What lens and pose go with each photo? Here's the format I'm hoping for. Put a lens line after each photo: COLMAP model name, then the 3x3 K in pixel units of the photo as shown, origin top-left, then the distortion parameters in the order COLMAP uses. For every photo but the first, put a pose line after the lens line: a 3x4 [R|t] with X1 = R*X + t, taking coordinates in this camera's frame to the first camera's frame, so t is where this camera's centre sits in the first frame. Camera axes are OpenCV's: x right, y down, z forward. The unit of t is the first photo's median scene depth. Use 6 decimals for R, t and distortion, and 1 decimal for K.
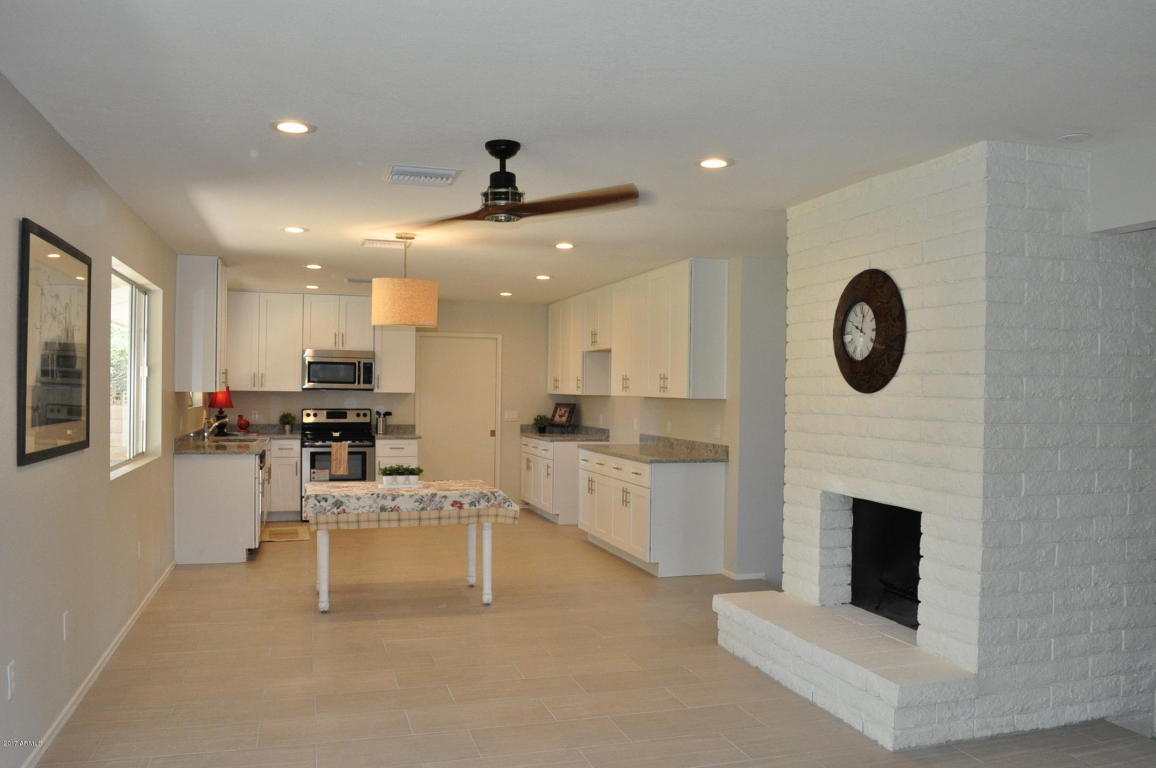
lens RADIAL K [[927.4, 0, 572.8], [0, 927.4, 420.3], [0, 0, 1]] dist [-0.083772, 0.012062]
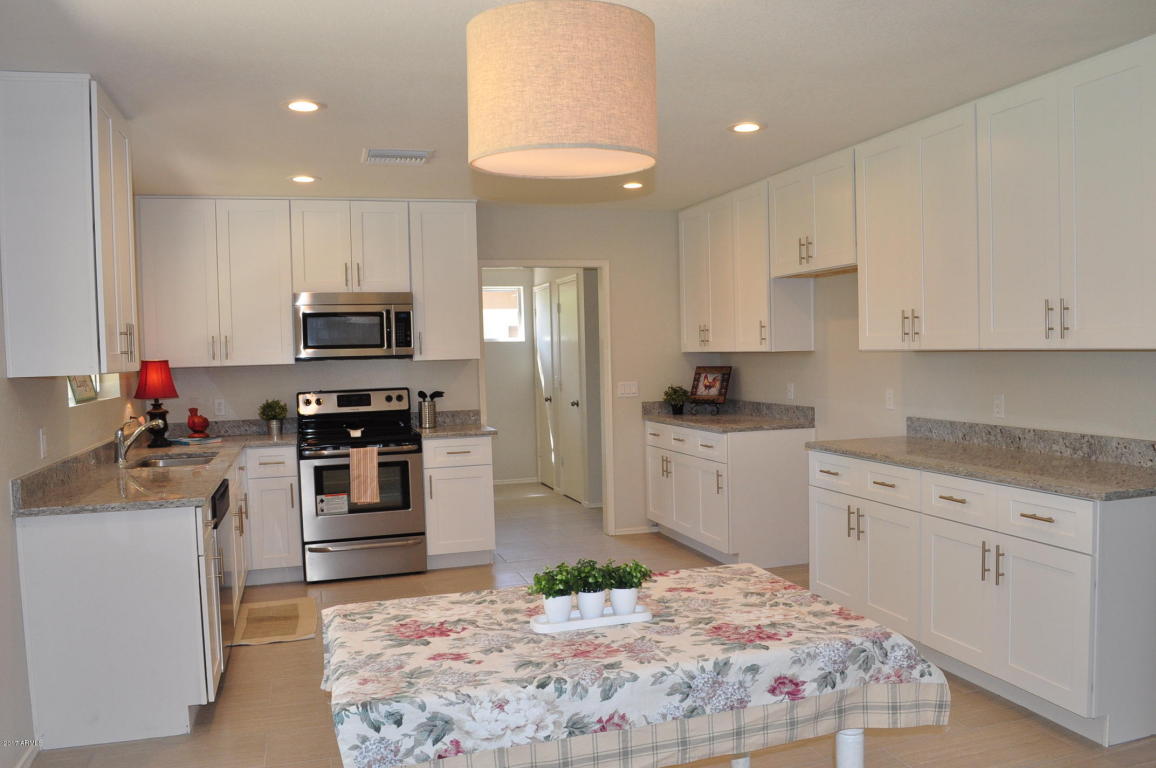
lens RADIAL K [[927.4, 0, 582.6], [0, 927.4, 421.0], [0, 0, 1]] dist [-0.083772, 0.012062]
pose [[0.999114, -0.039594, 0.014253, -0.119015], [0.038953, 0.998328, 0.042711, -0.012869], [-0.015921, -0.042118, 0.998986, 0.404241]]
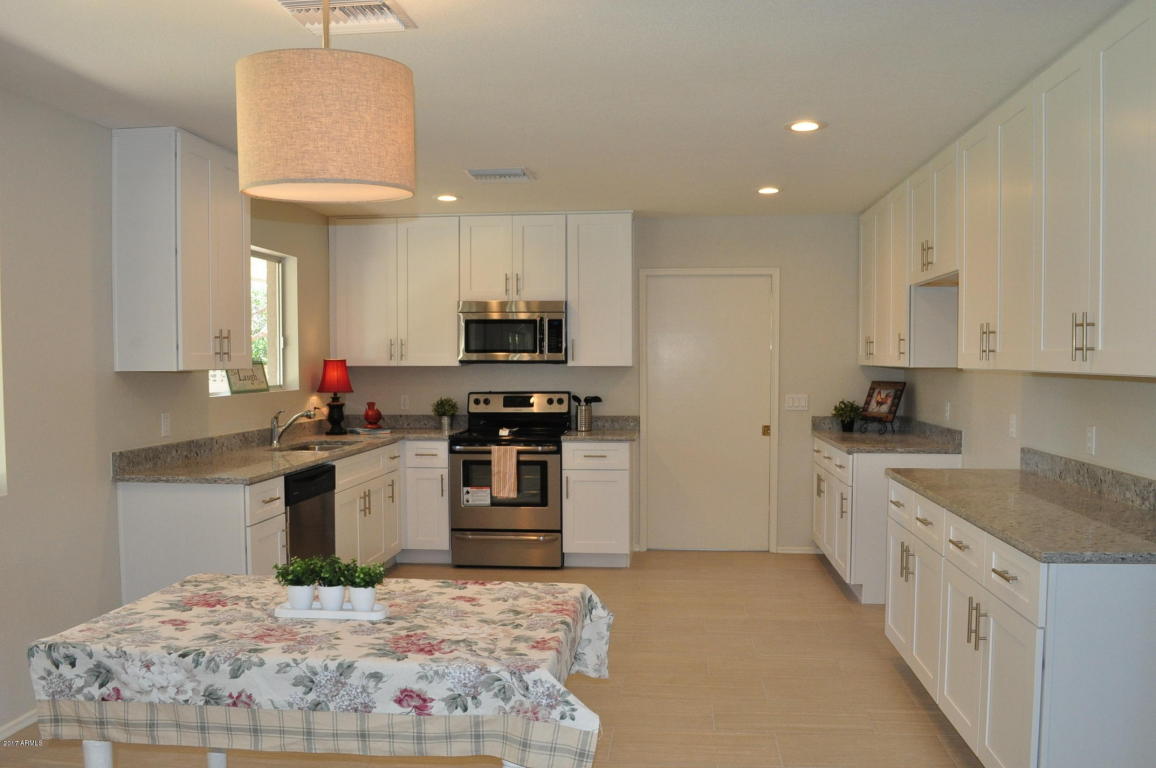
lens RADIAL K [[927.4, 0, 581.3], [0, 927.4, 408.7], [0, 0, 1]] dist [-0.083772, 0.012062]
pose [[0.926364, 0.005739, -0.376585, 0.034487], [0.000980, 0.999844, 0.017649, -0.012771], [0.376627, -0.016718, 0.926214, 0.427855]]
